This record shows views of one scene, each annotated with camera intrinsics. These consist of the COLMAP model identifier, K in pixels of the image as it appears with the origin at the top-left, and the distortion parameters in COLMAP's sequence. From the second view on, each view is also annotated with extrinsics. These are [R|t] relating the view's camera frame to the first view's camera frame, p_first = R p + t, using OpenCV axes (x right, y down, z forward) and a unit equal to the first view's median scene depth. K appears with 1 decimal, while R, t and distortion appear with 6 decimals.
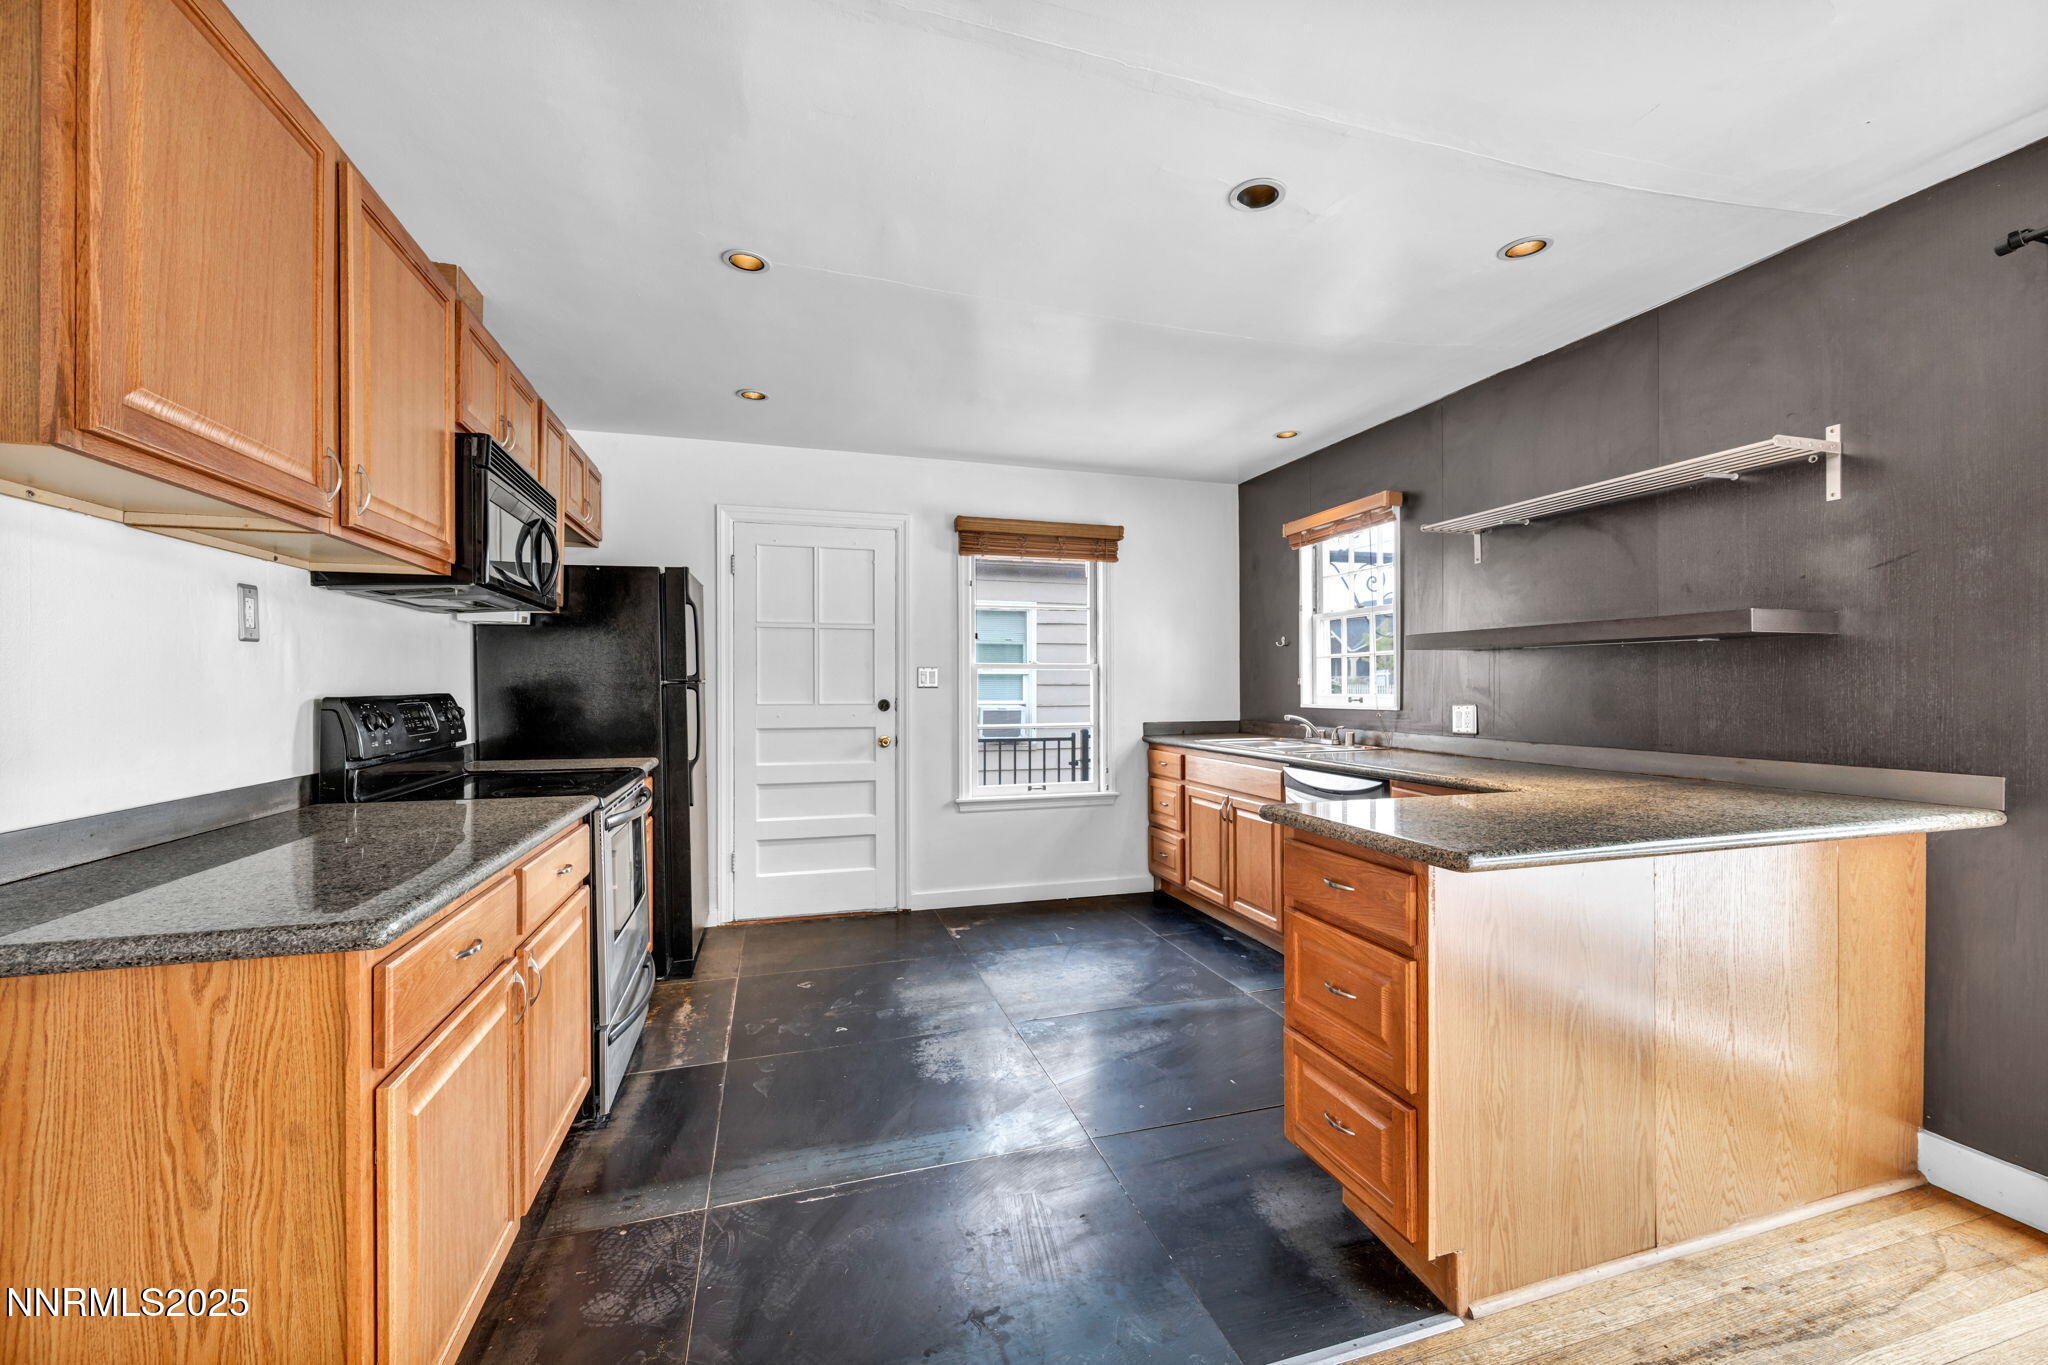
lens RADIAL K [[814.4, 0, 1039.8], [0, 814.4, 685.4], [0, 0, 1]] dist [0.000270, 0.000159]
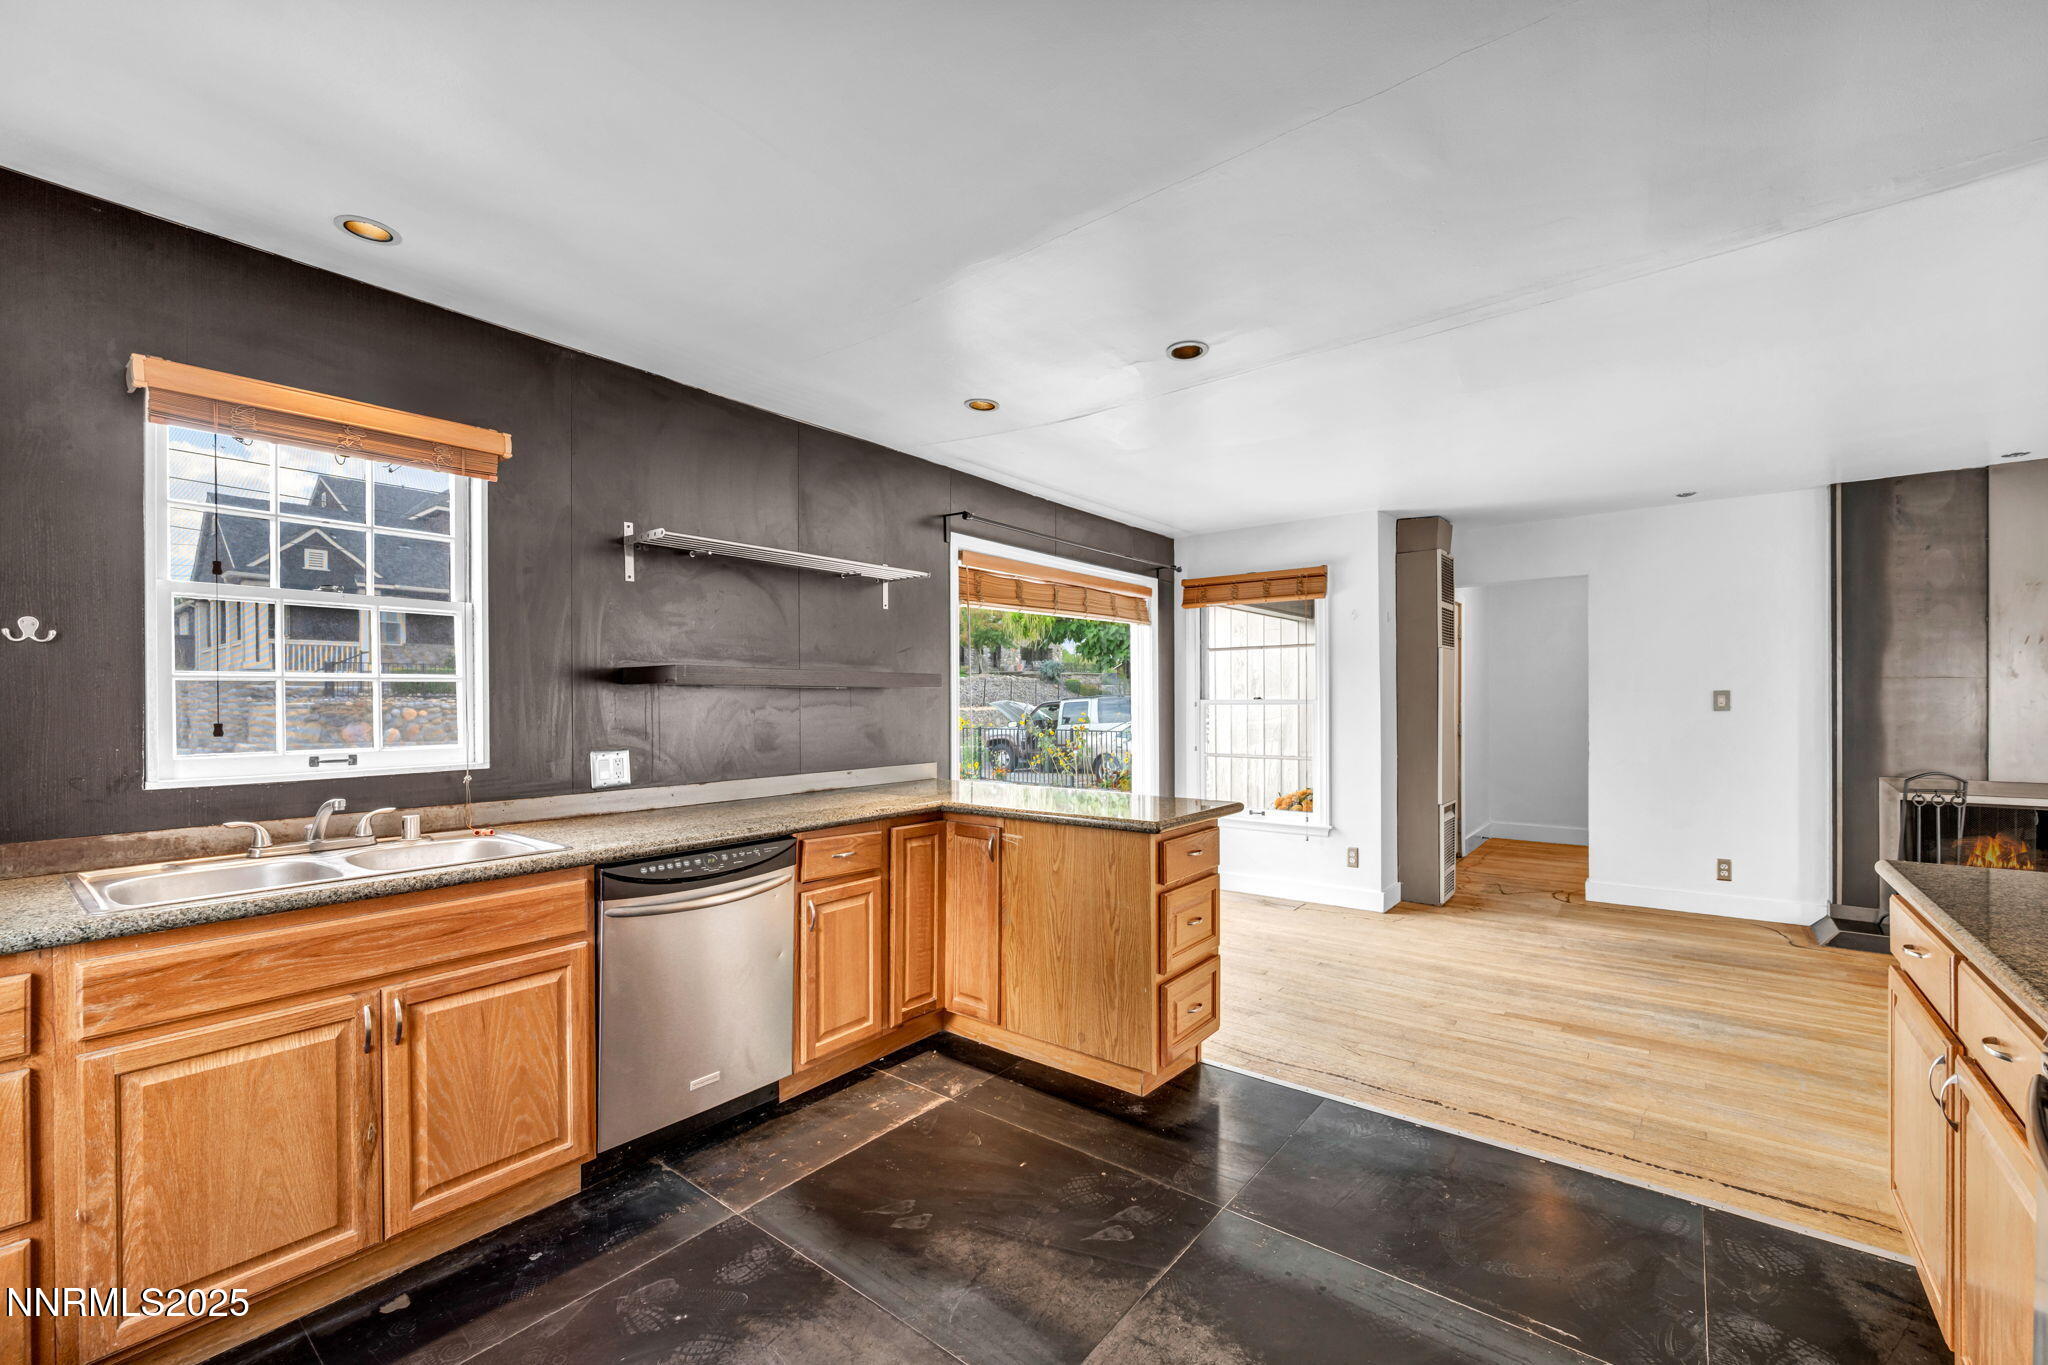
lens RADIAL K [[833.7, 0, 1023.1], [0, 833.7, 706.1], [0, 0, 1]] dist [-0.001475, -0.000314]
pose [[-0.556106, -0.003074, 0.831105, -0.494349], [0.005566, 0.999957, 0.007423, -0.030696], [-0.831092, 0.008754, -0.556065, 1.394524]]
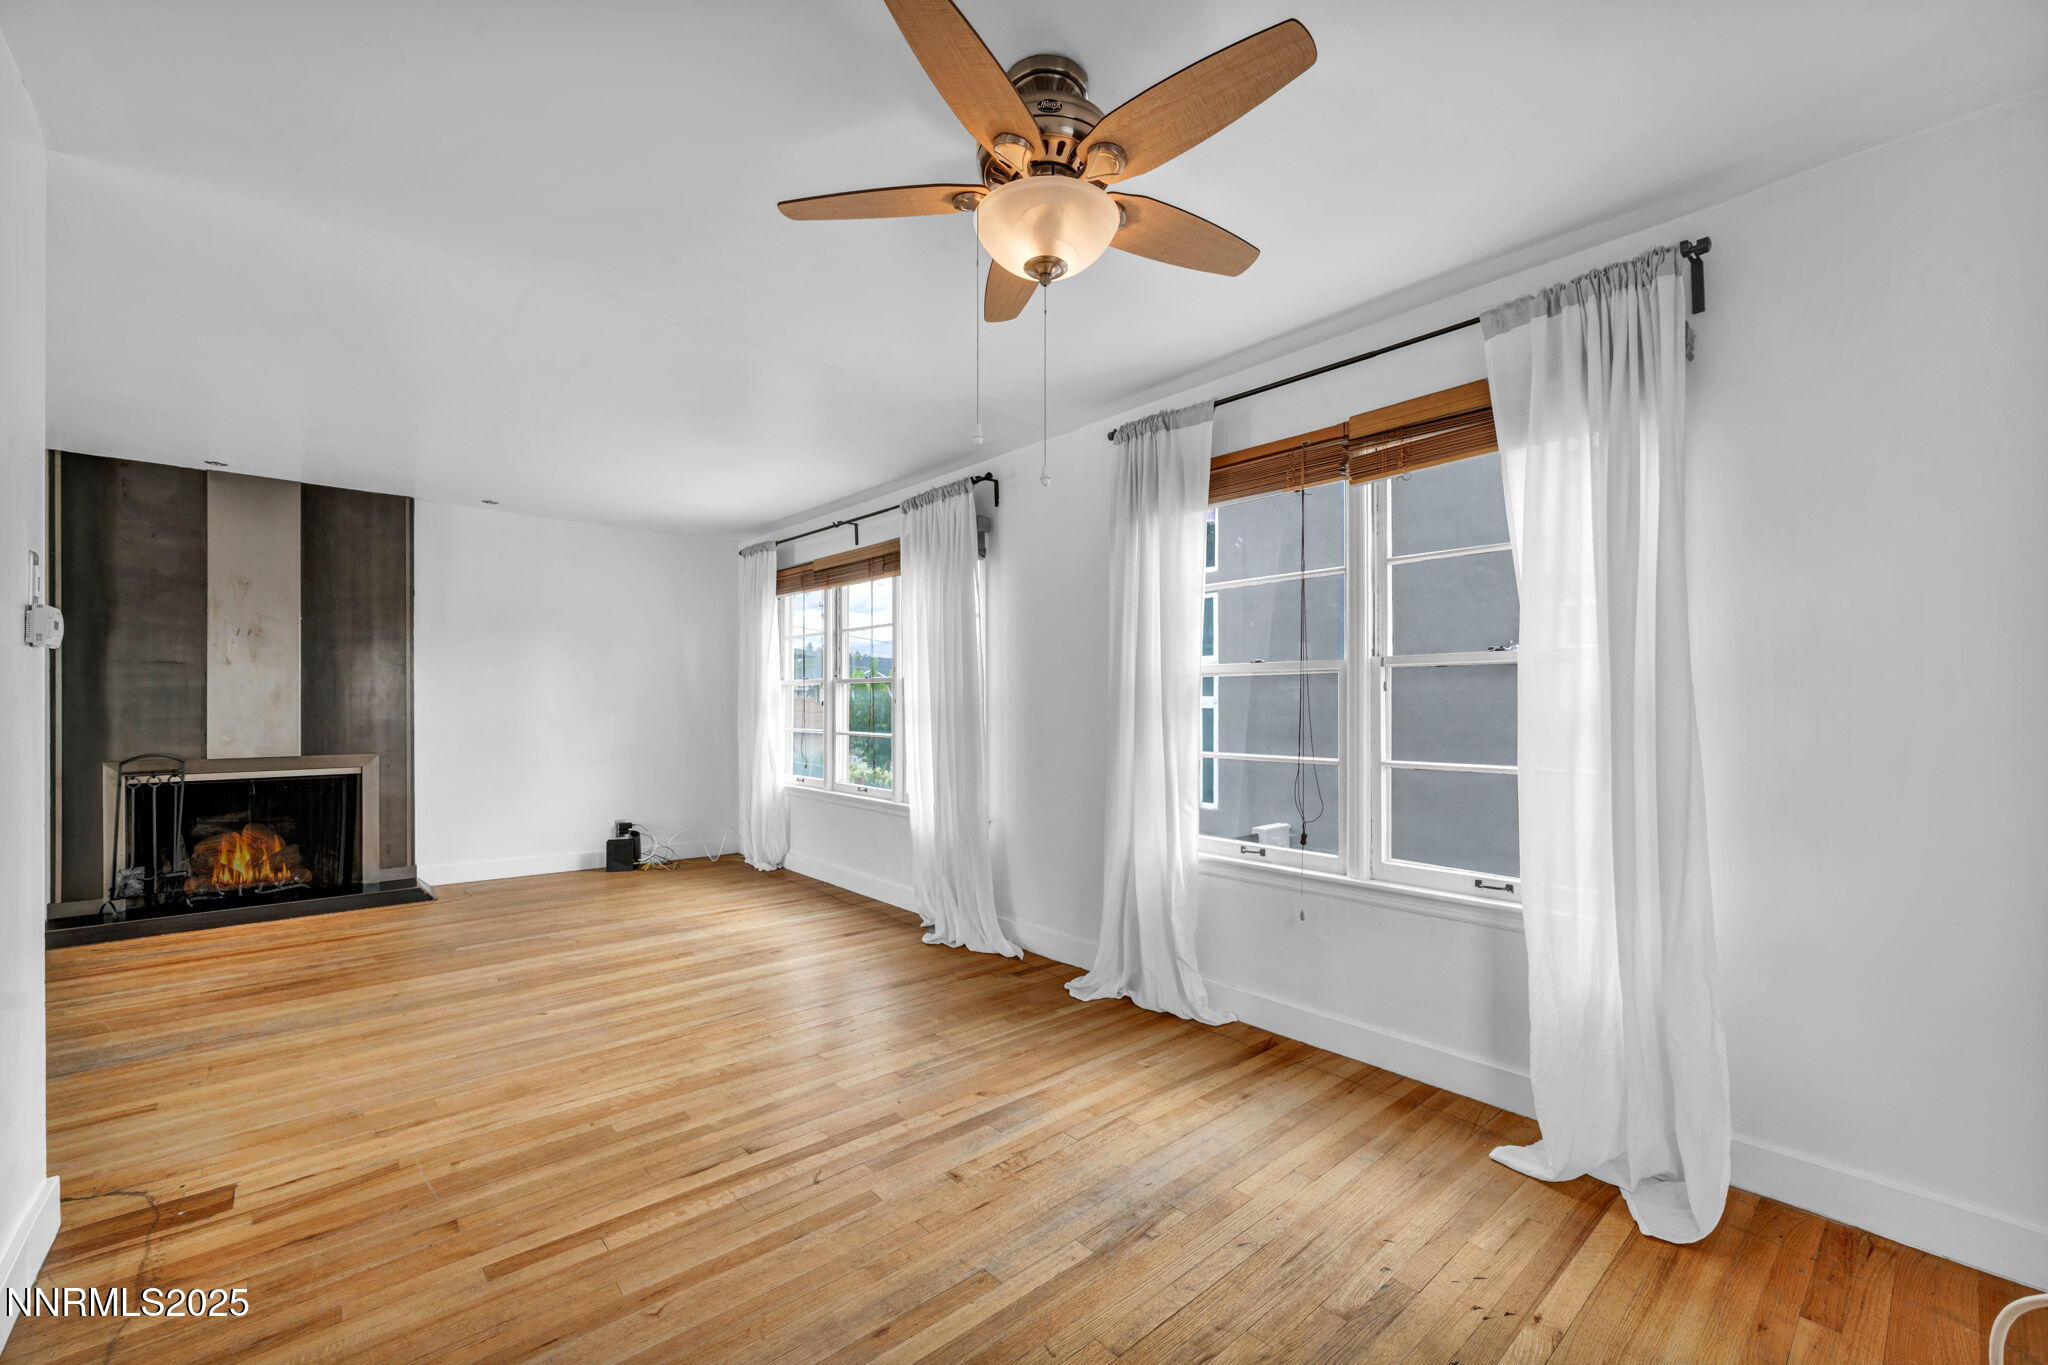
lens RADIAL K [[850.7, 0, 1024.8], [0, 850.7, 692.4], [0, 0, 1]] dist [0.000135, 0.000057]
pose [[-0.911861, -0.000676, -0.410498, -1.003930], [0.000335, 0.999997, -0.002392, -0.001031], [0.410499, -0.002318, -0.911858, 1.289503]]
